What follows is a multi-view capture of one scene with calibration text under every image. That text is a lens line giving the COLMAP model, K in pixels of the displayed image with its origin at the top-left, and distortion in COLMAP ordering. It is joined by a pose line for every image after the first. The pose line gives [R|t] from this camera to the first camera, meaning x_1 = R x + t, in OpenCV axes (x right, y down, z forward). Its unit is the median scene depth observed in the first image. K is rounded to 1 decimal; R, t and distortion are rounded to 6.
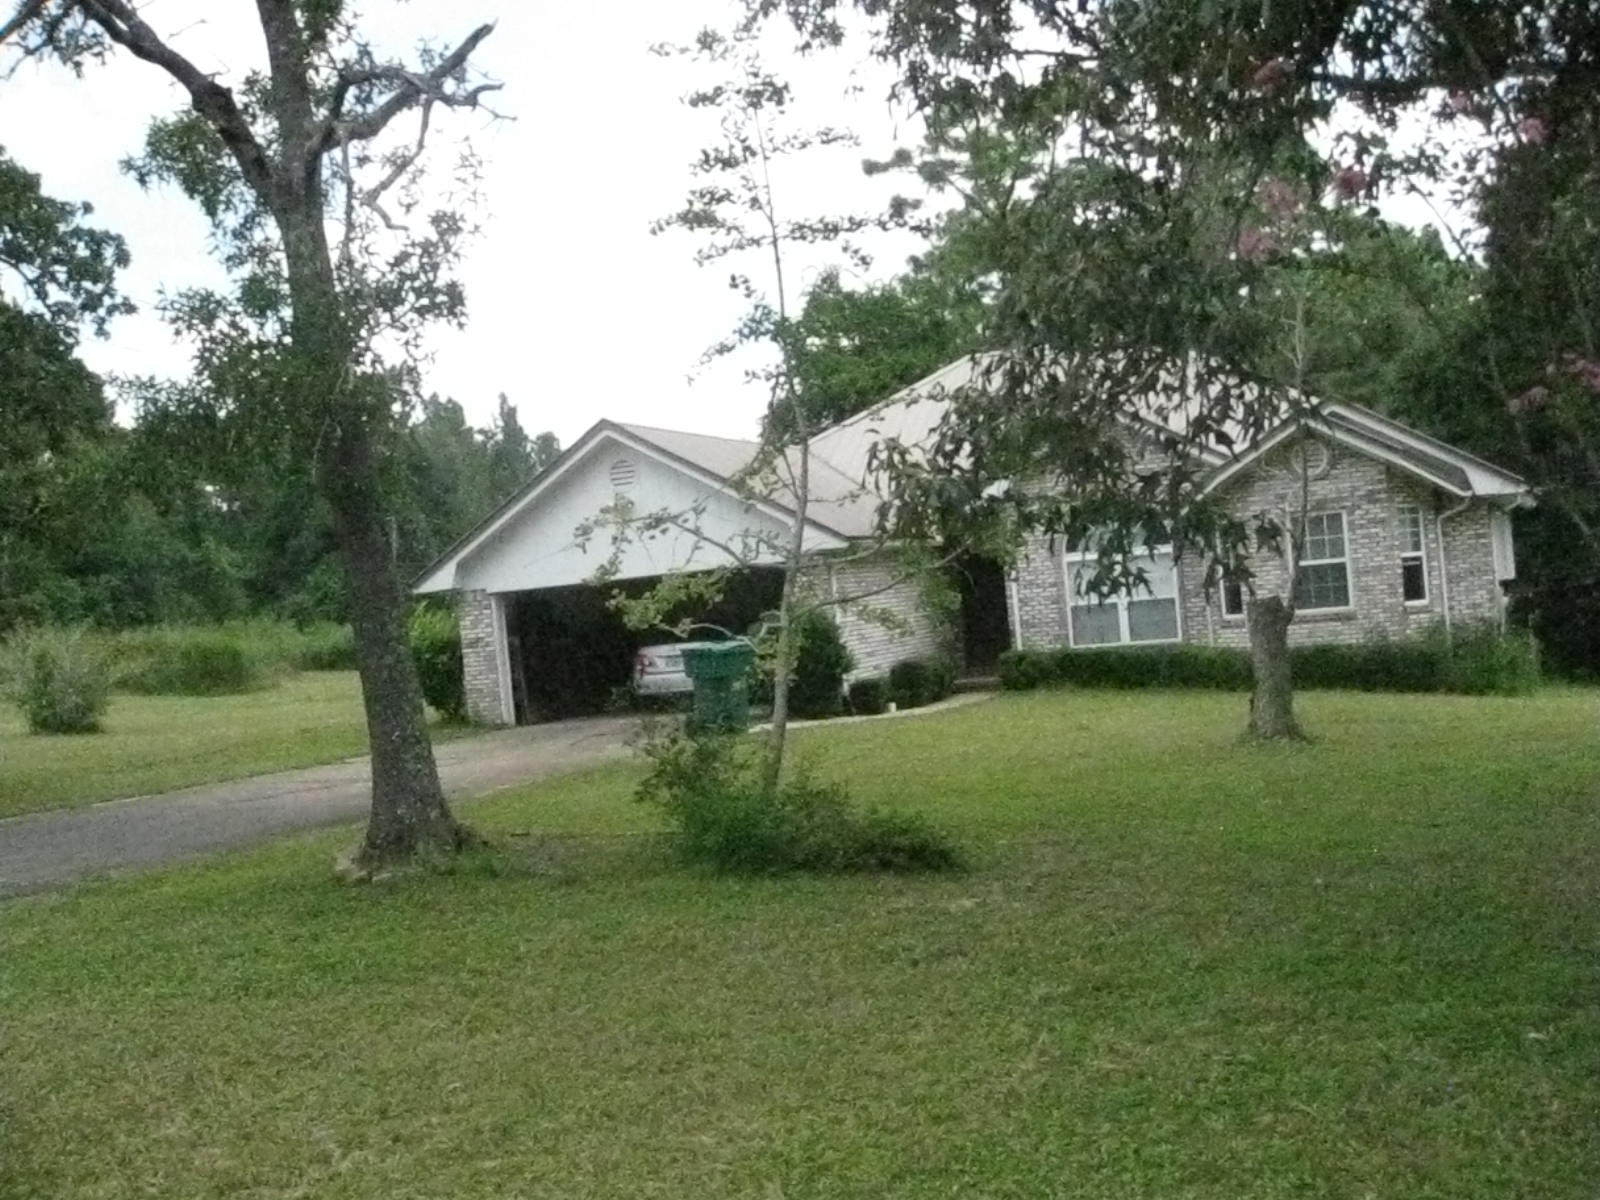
lens RADIAL K [[1772.8, 0, 783.1], [0, 1772.8, 620.5], [0, 0, 1]] dist [-0.161399, 0.103046]
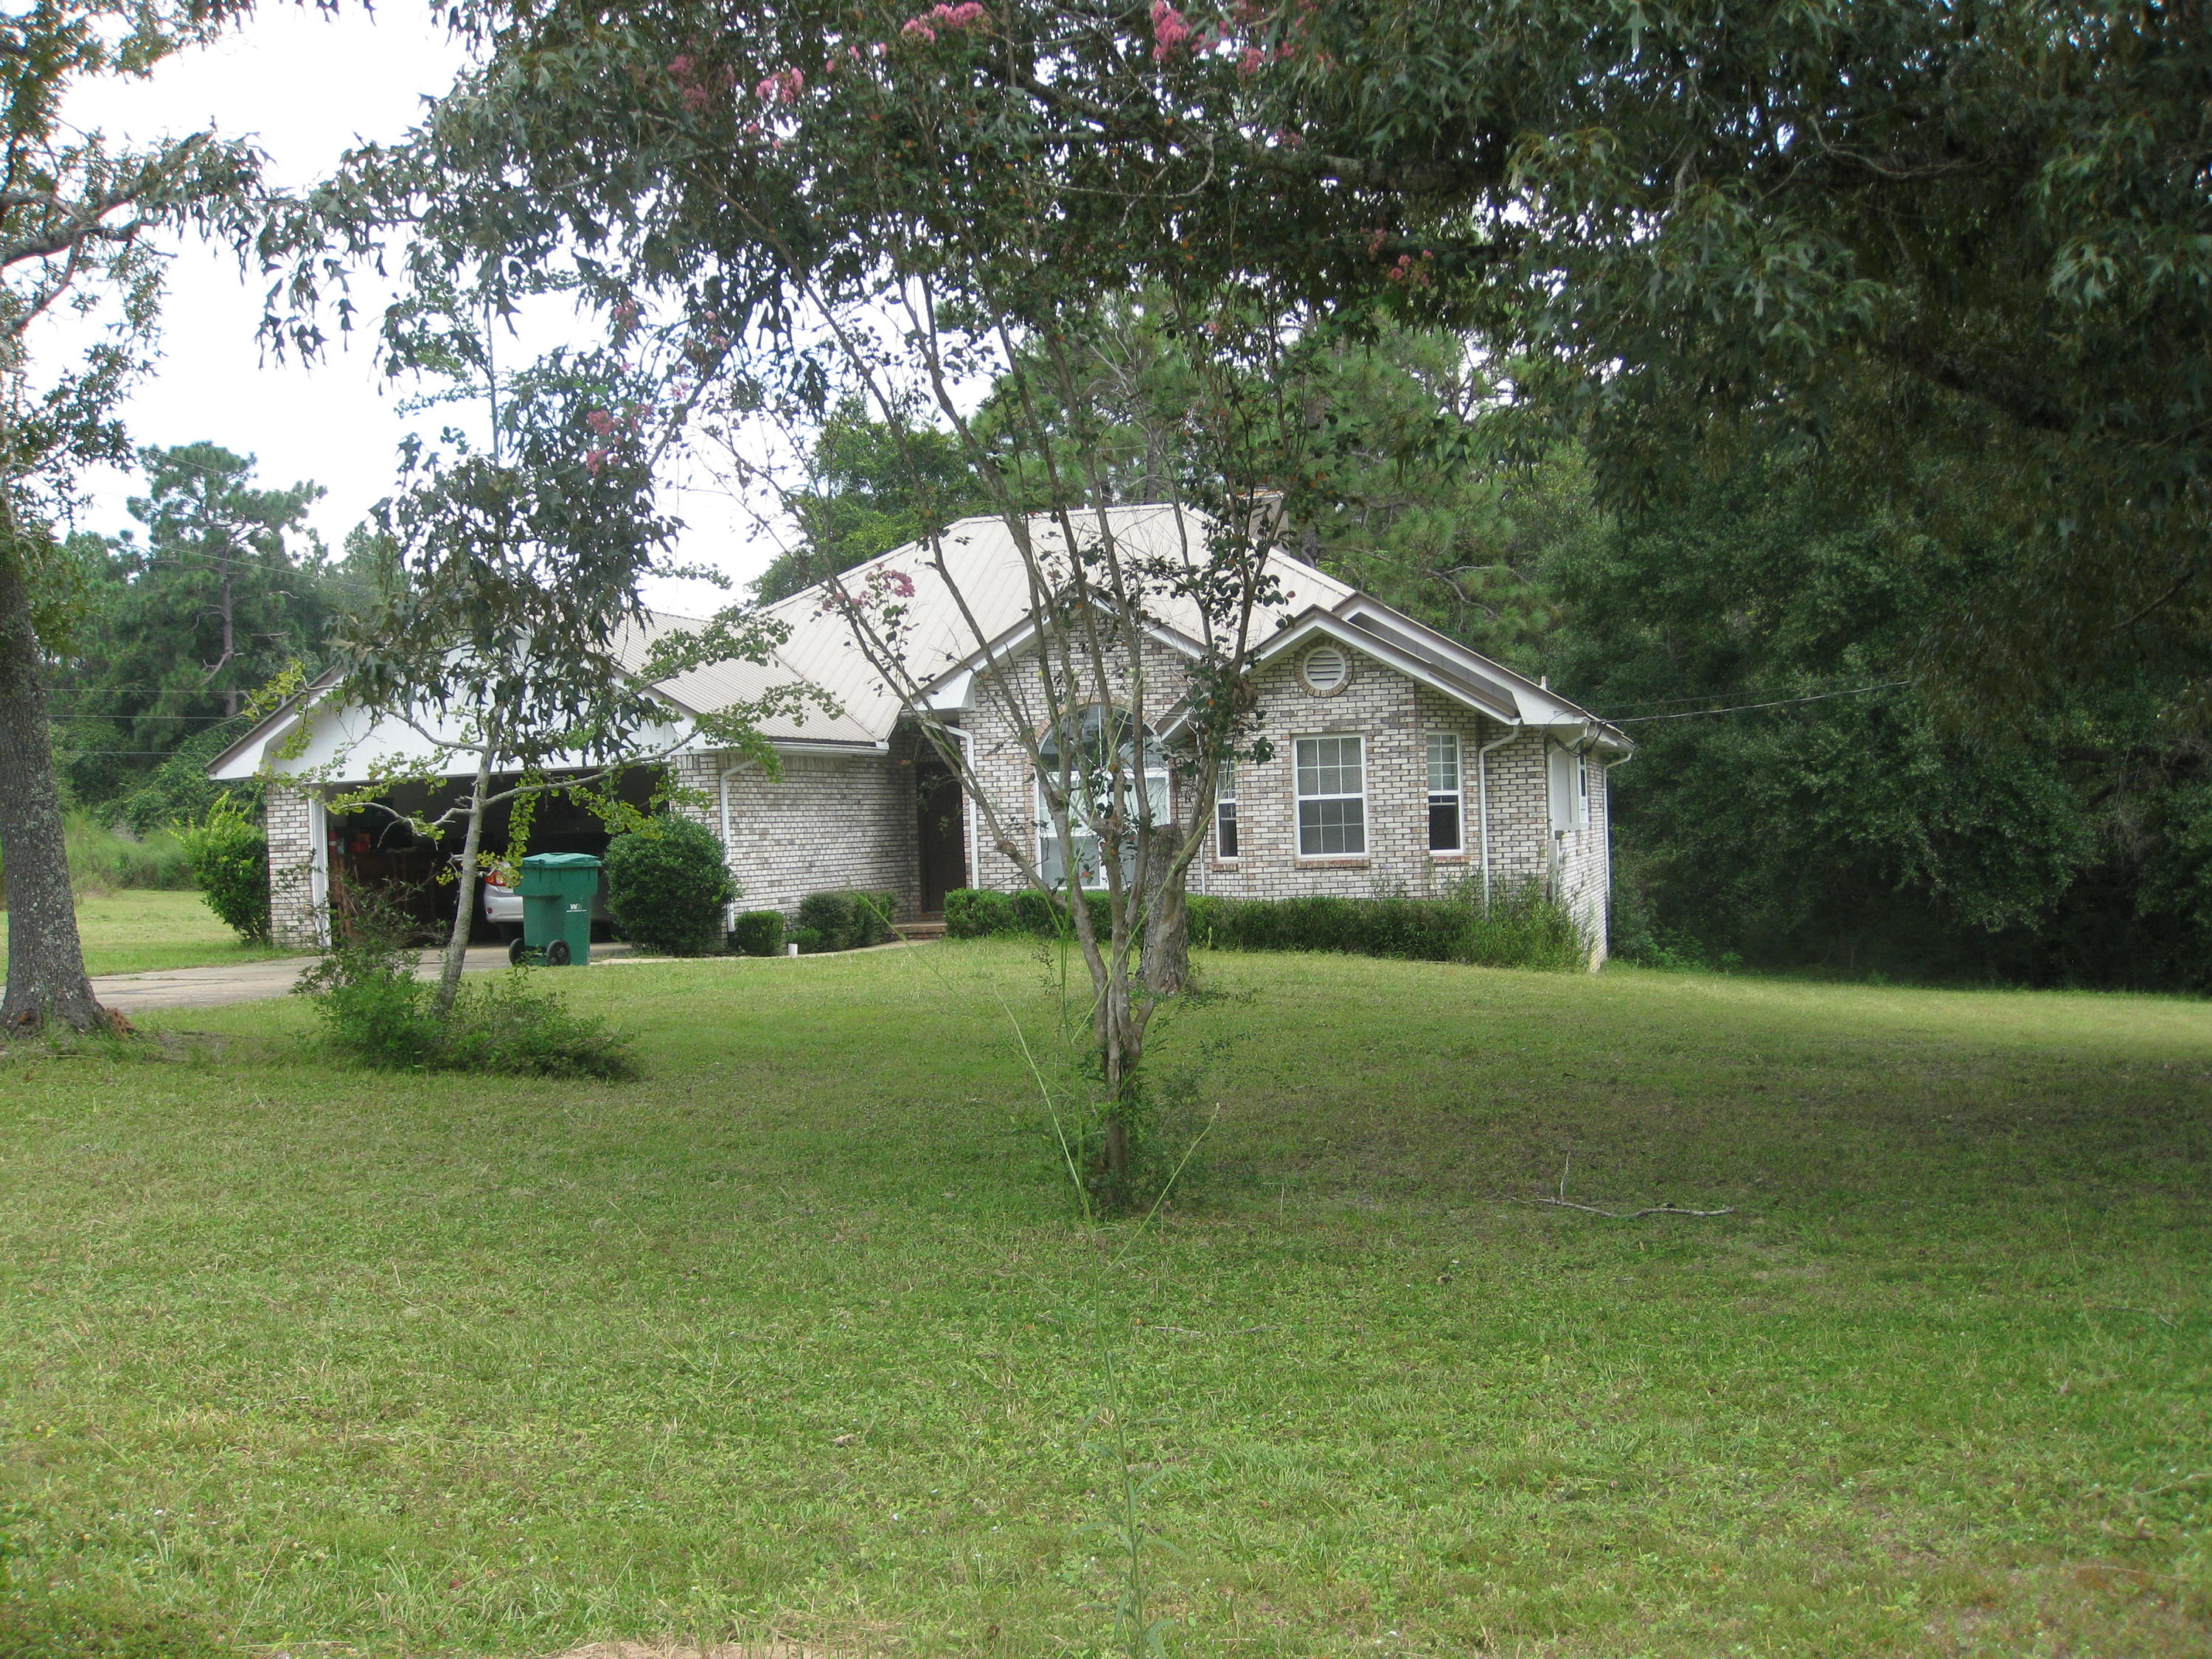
lens RADIAL K [[2451.9, 0, 1110.9], [0, 2451.9, 851.4], [0, 0, 1]] dist [-0.170230, 0.135129]
pose [[0.993483, 0.049556, 0.102643, 0.138465], [-0.048723, 0.998756, -0.010609, 0.014293], [-0.103041, 0.005539, 0.994662, -0.197472]]
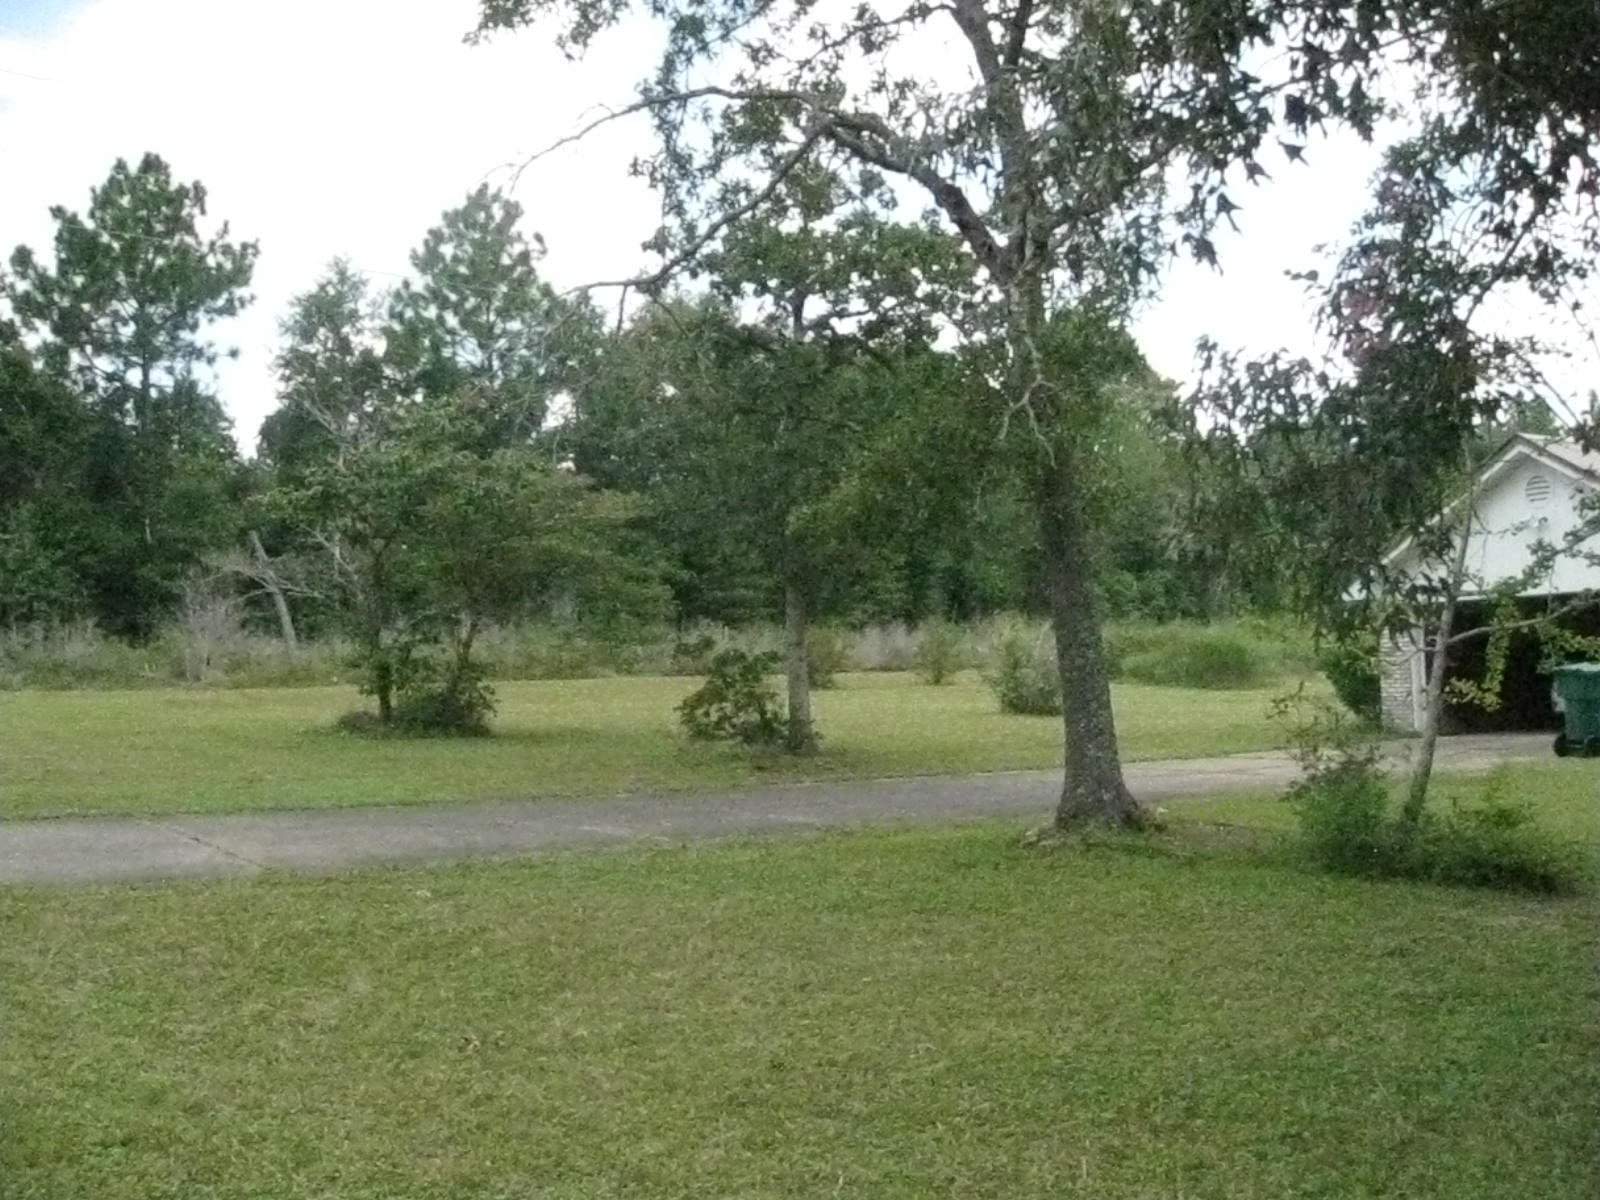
lens RADIAL K [[1772.8, 0, 790.7], [0, 1772.8, 633.1], [0, 0, 1]] dist [-0.165231, 0.107183]
pose [[0.820606, 0.044537, -0.569757, 0.189870], [-0.039481, 0.998995, 0.021225, -0.009657], [0.570129, 0.005077, 0.821539, -0.054603]]
